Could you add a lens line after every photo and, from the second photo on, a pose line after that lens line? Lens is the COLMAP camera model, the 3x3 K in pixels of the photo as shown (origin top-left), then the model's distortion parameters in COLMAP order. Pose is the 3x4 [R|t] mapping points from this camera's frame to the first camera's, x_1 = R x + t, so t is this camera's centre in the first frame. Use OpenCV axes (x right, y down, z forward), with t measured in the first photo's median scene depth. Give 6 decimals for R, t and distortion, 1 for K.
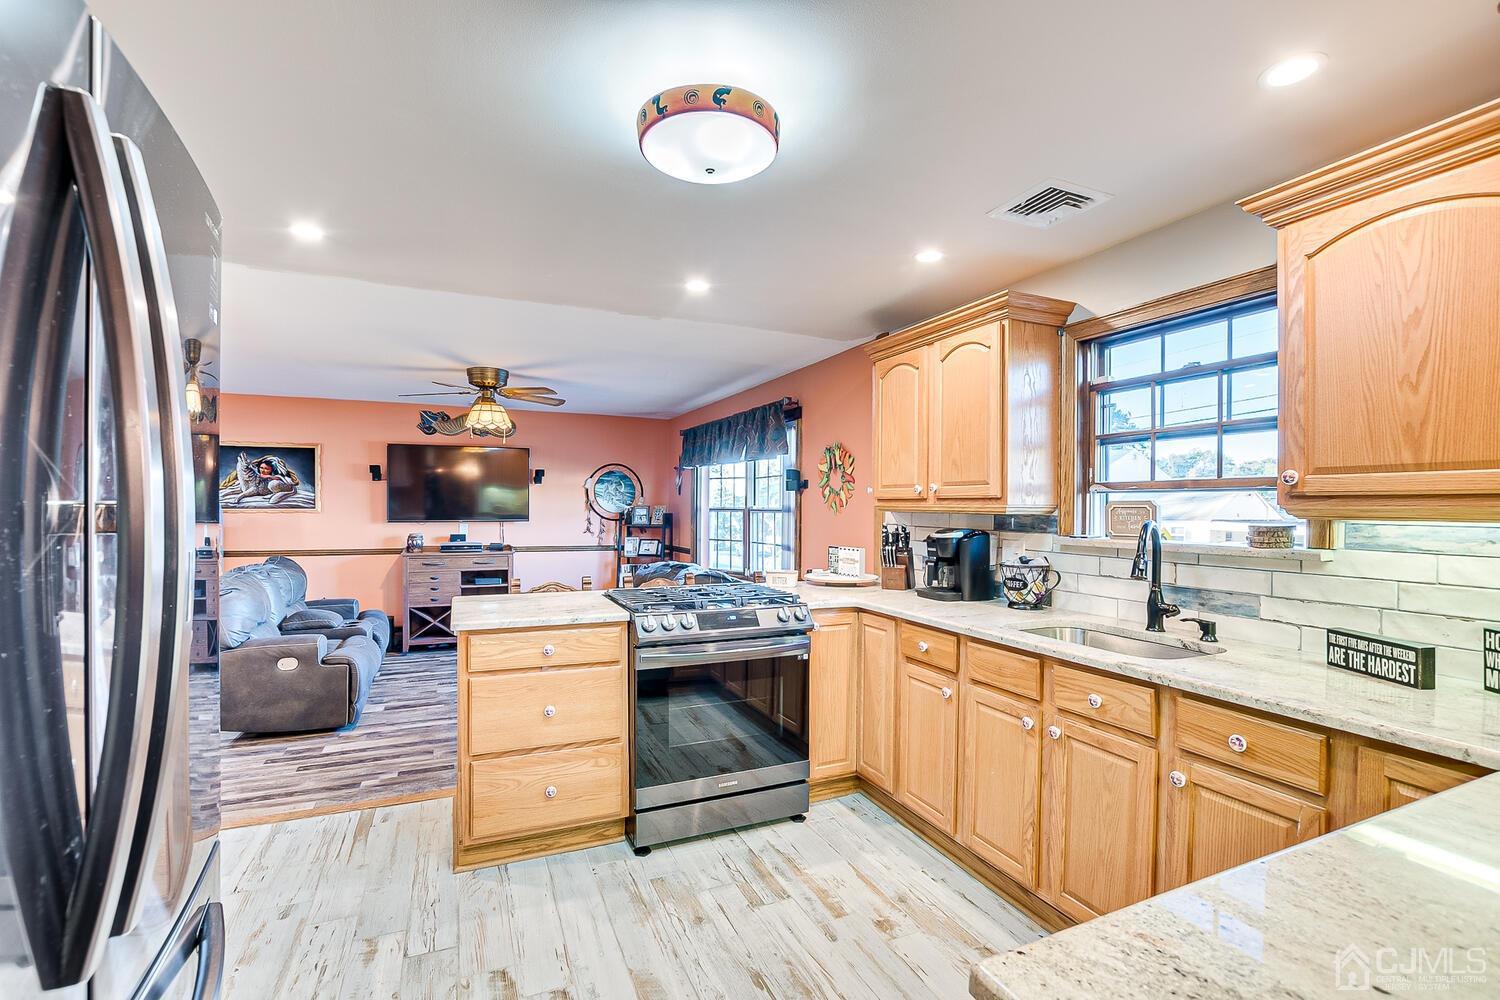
lens RADIAL K [[660.9, 0, 746.4], [0, 660.9, 509.6], [0, 0, 1]] dist [-0.025997, 0.005043]
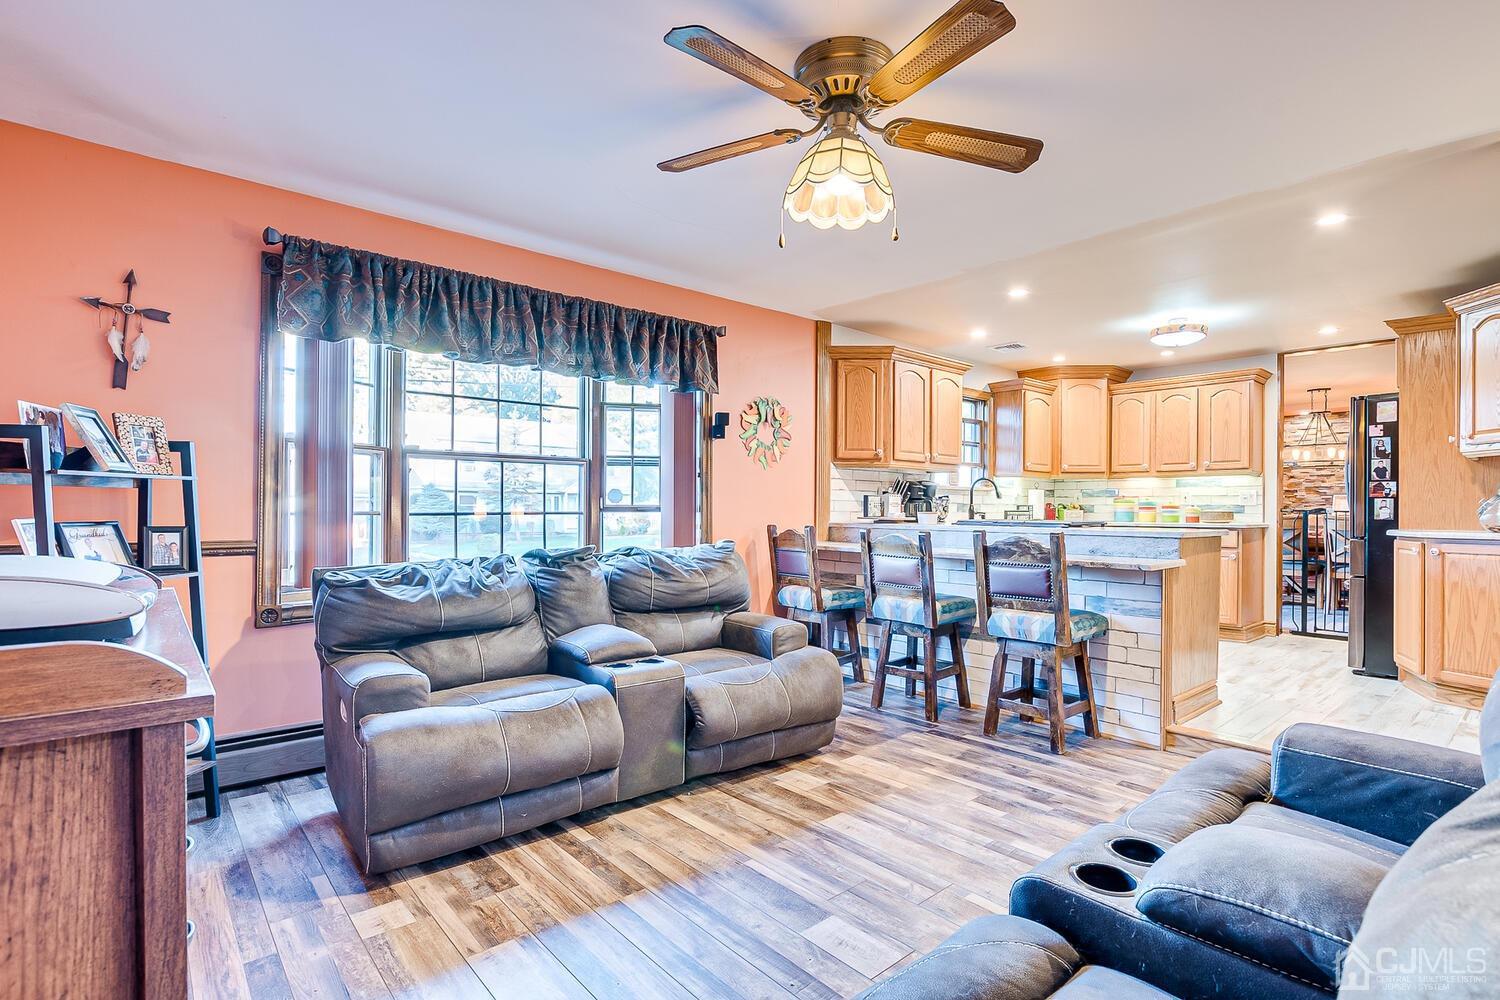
lens RADIAL K [[723.3, 0, 748.6], [0, 723.3, 508.8], [0, 0, 1]] dist [-0.016113, 0.000619]
pose [[-0.296529, -0.009911, 0.954972, -0.837977], [-0.002957, 0.999951, 0.009459, 0.053597], [-0.955019, -0.000018, -0.296544, 1.251575]]
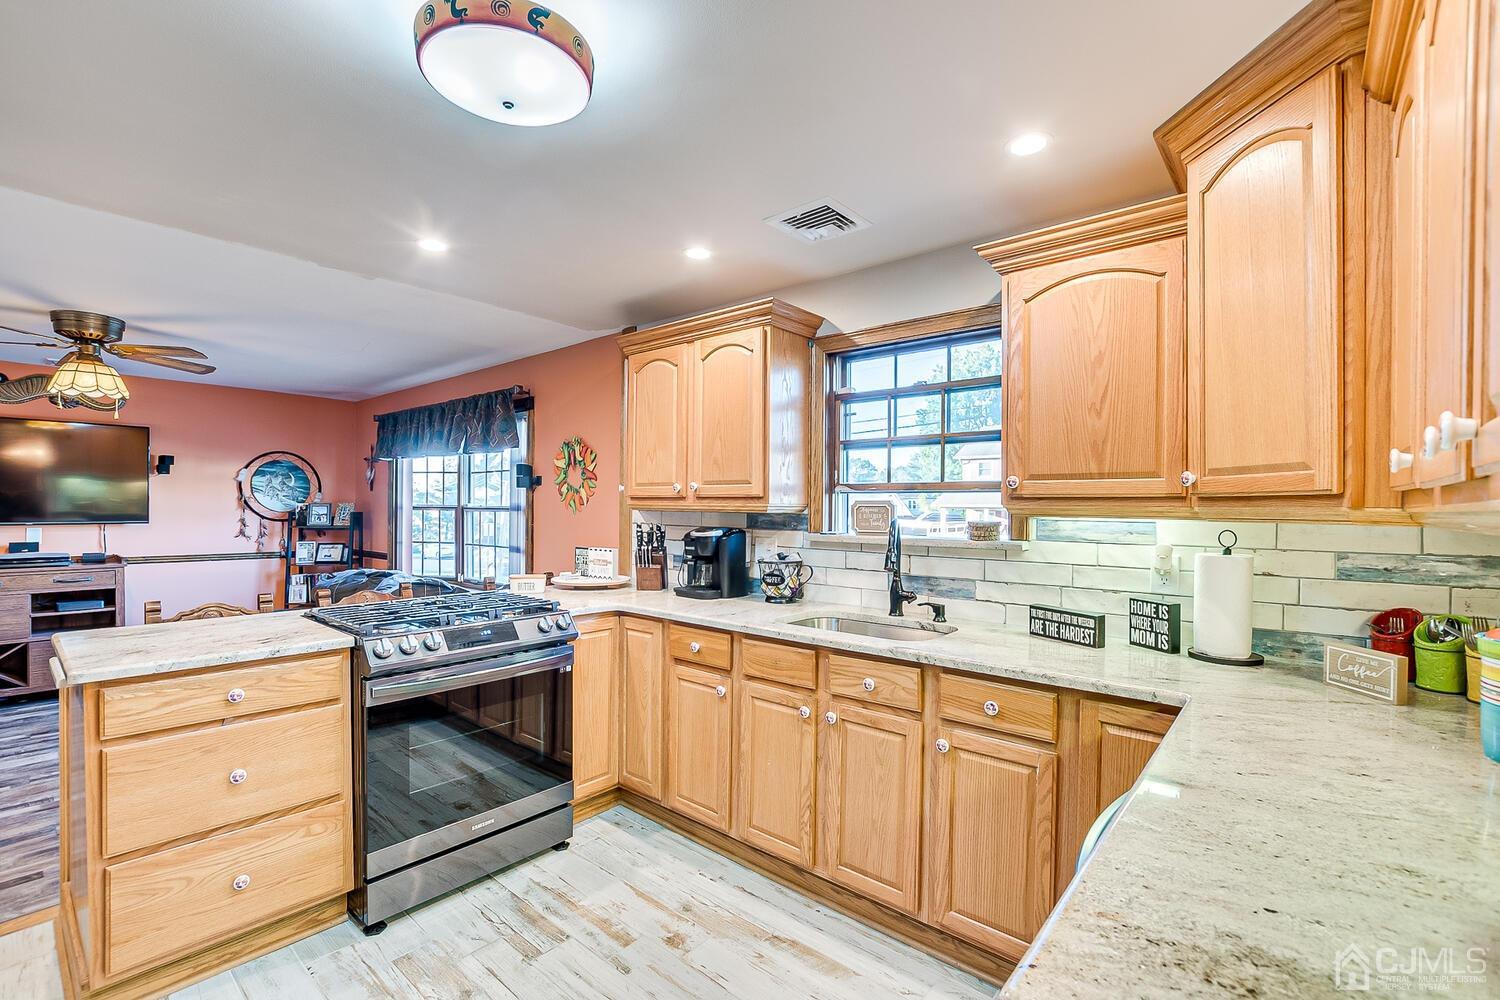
lens RADIAL K [[660.9, 0, 746.3], [0, 660.9, 509.5], [0, 0, 1]] dist [-0.025997, 0.005043]
pose [[0.901134, -0.001262, 0.433539, -0.049273], [-0.000101, 0.999995, 0.003121, -0.000770], [-0.433540, -0.002856, 0.901130, 0.039709]]
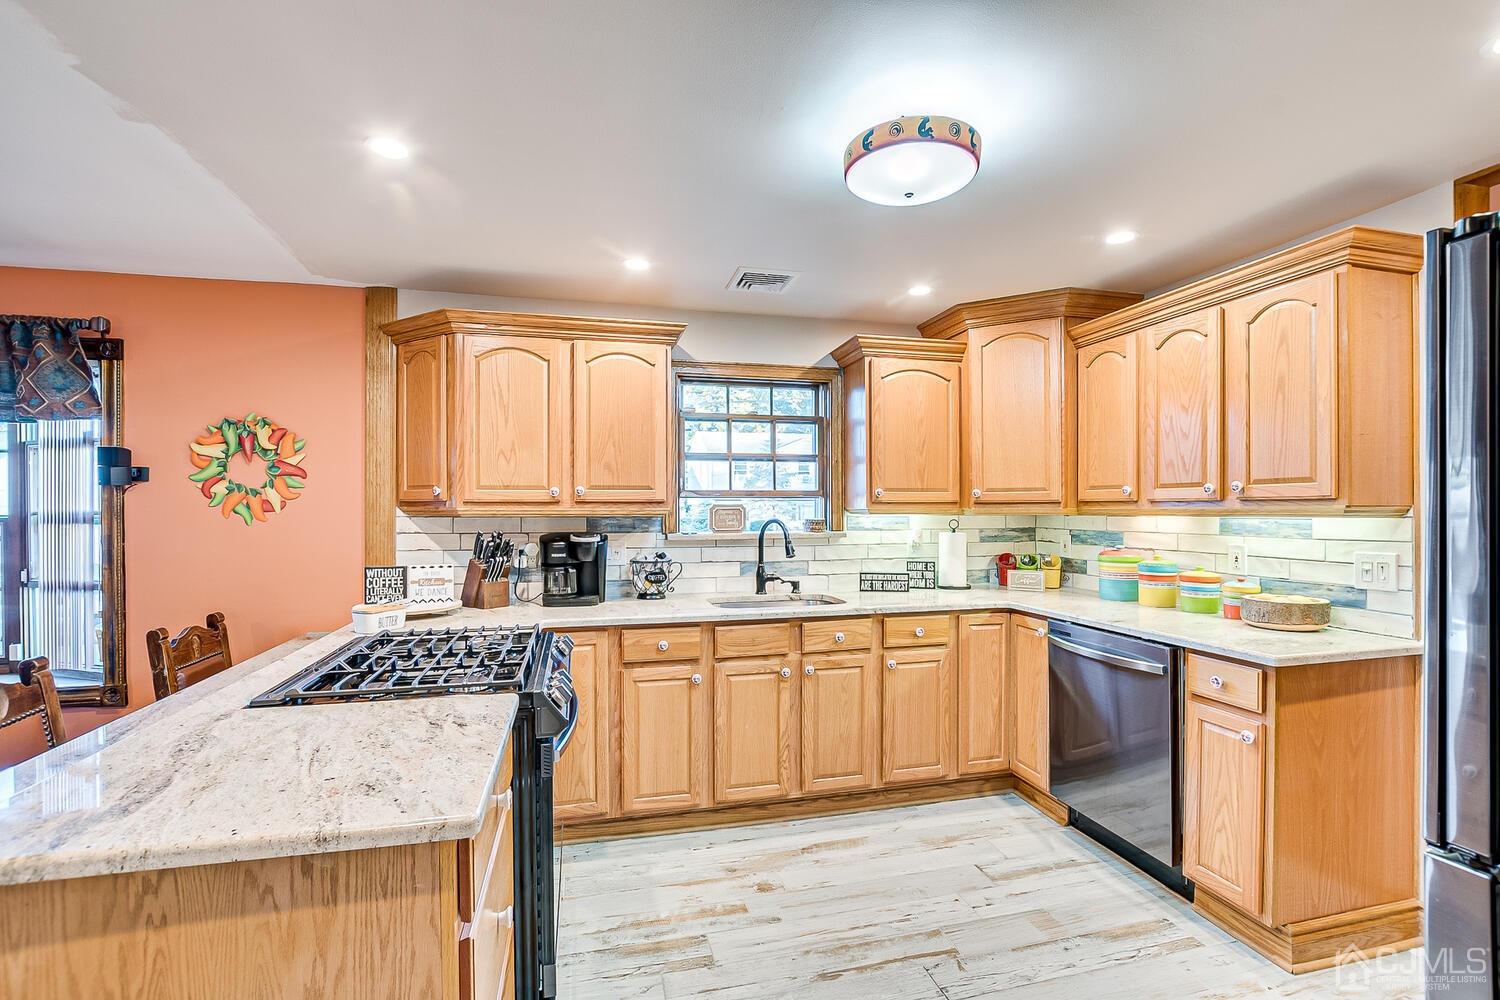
lens RADIAL K [[660.9, 0, 745.4], [0, 660.9, 508.1], [0, 0, 1]] dist [-0.025997, 0.005043]
pose [[0.166257, -0.008628, 0.986045, -0.393480], [0.009084, 0.999933, 0.007217, -0.007697], [-0.986041, 0.007757, 0.166324, 0.373813]]
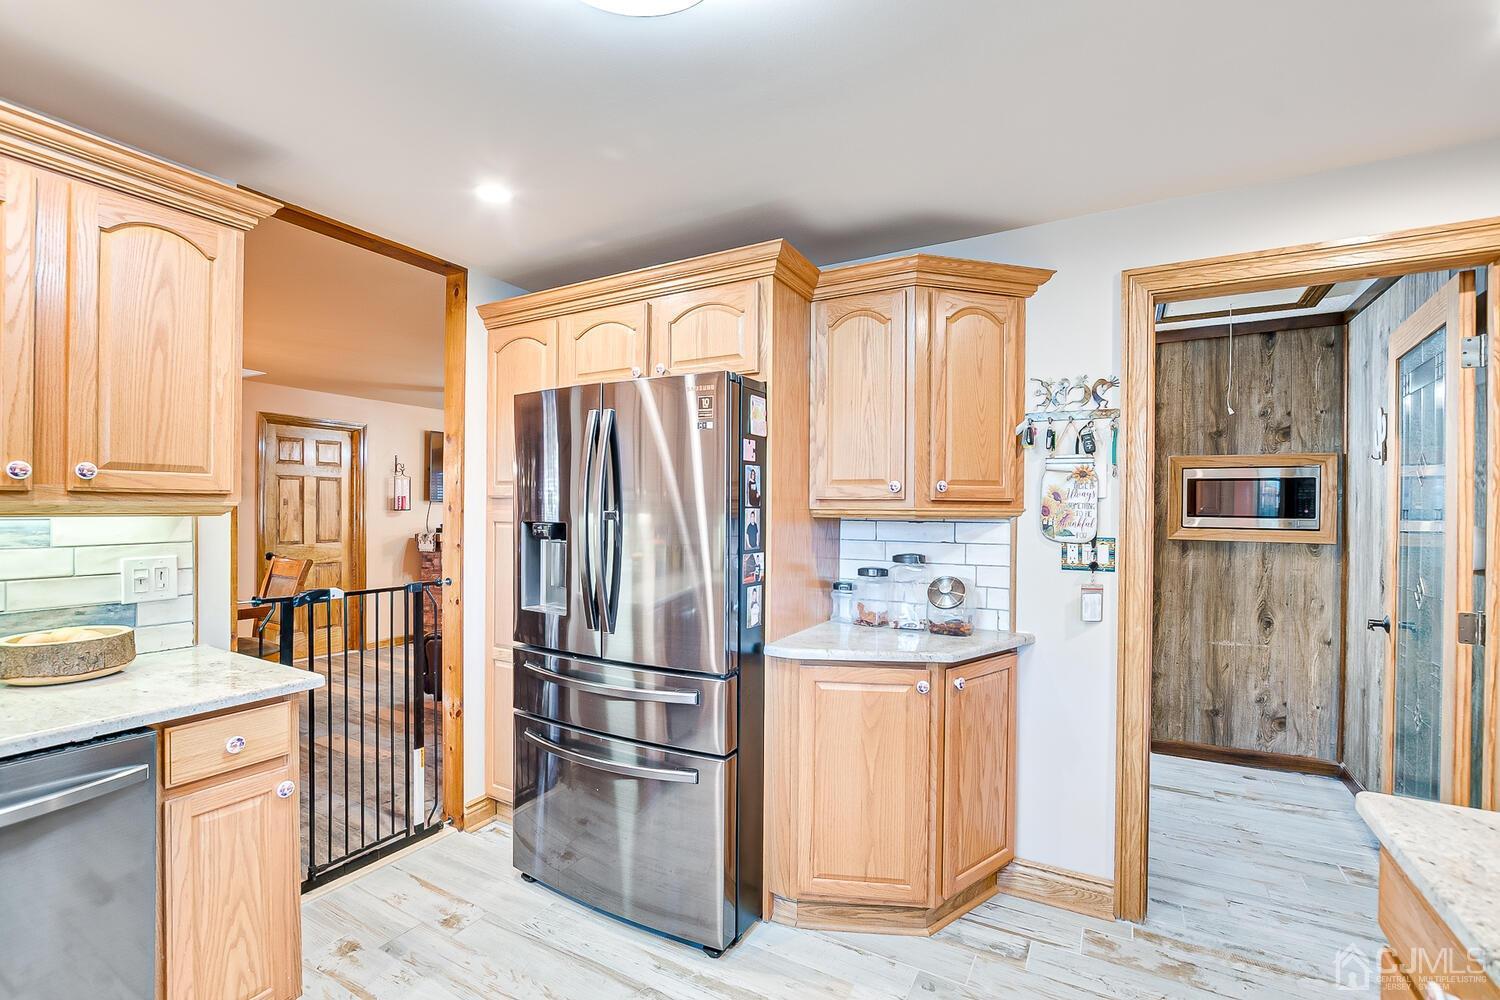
lens RADIAL K [[660.9, 0, 748.9], [0, 660.9, 508.3], [0, 0, 1]] dist [-0.025997, 0.005043]
pose [[-0.802660, -0.015100, -0.596245, 0.070193], [-0.019415, 0.999811, 0.000816, -0.005271], [0.596120, 0.012231, -0.802802, 0.534627]]
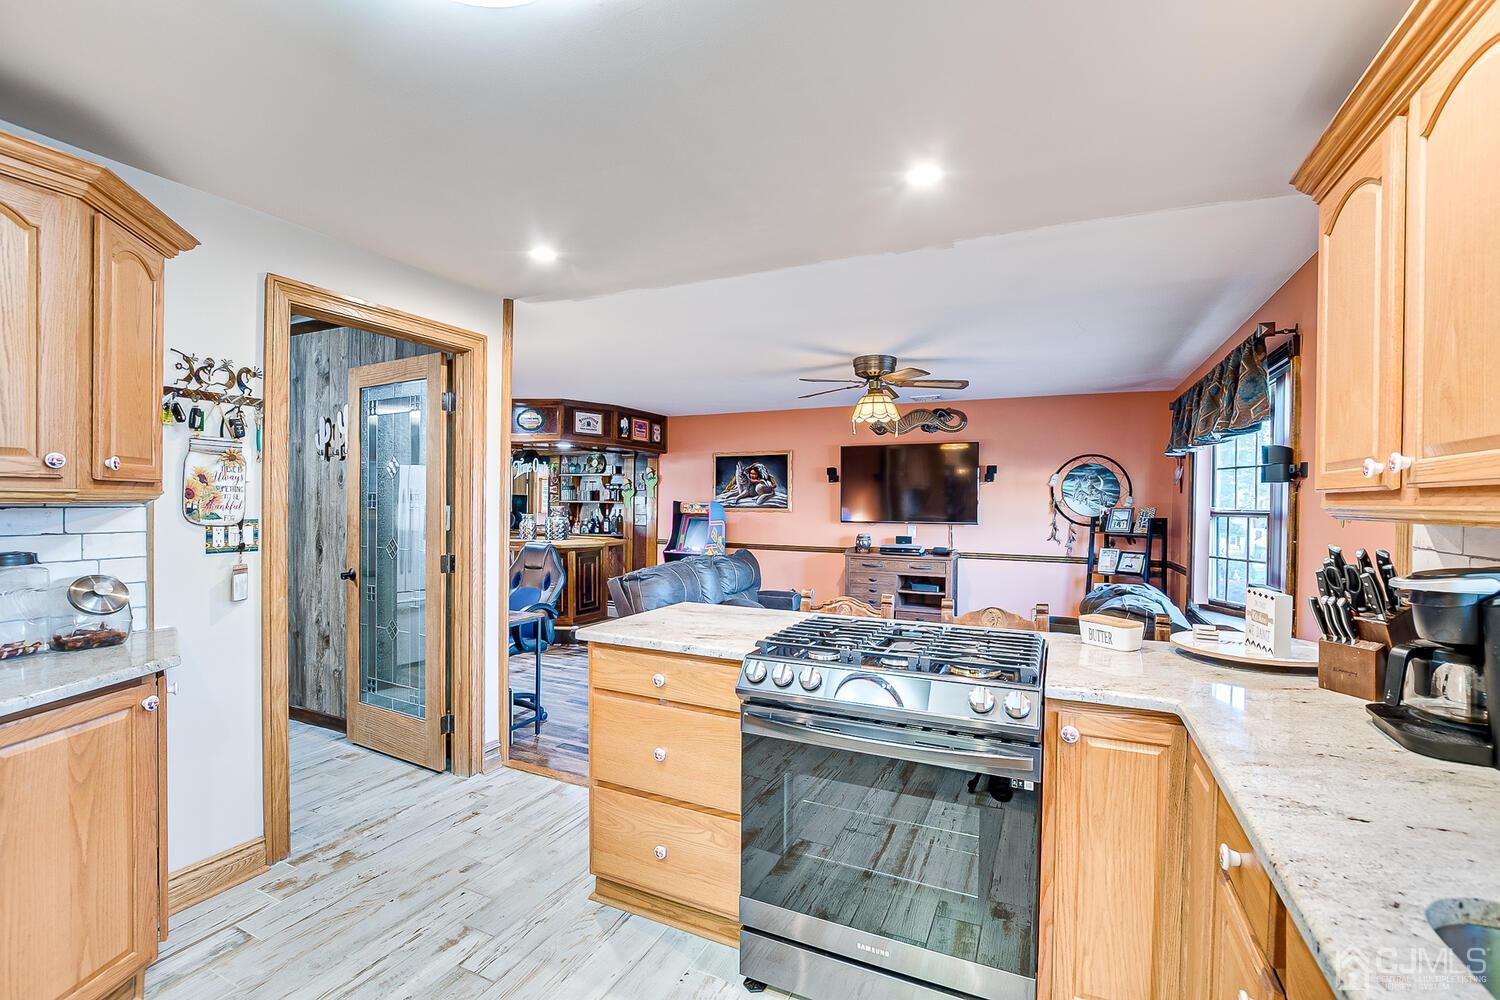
lens RADIAL K [[660.9, 0, 747.8], [0, 660.9, 509.0], [0, 0, 1]] dist [-0.025997, 0.005043]
pose [[0.653673, 0.007009, -0.756745, 0.201050], [-0.010273, 0.999947, 0.000388, -0.000733], [0.756707, 0.007520, 0.653711, 0.278019]]
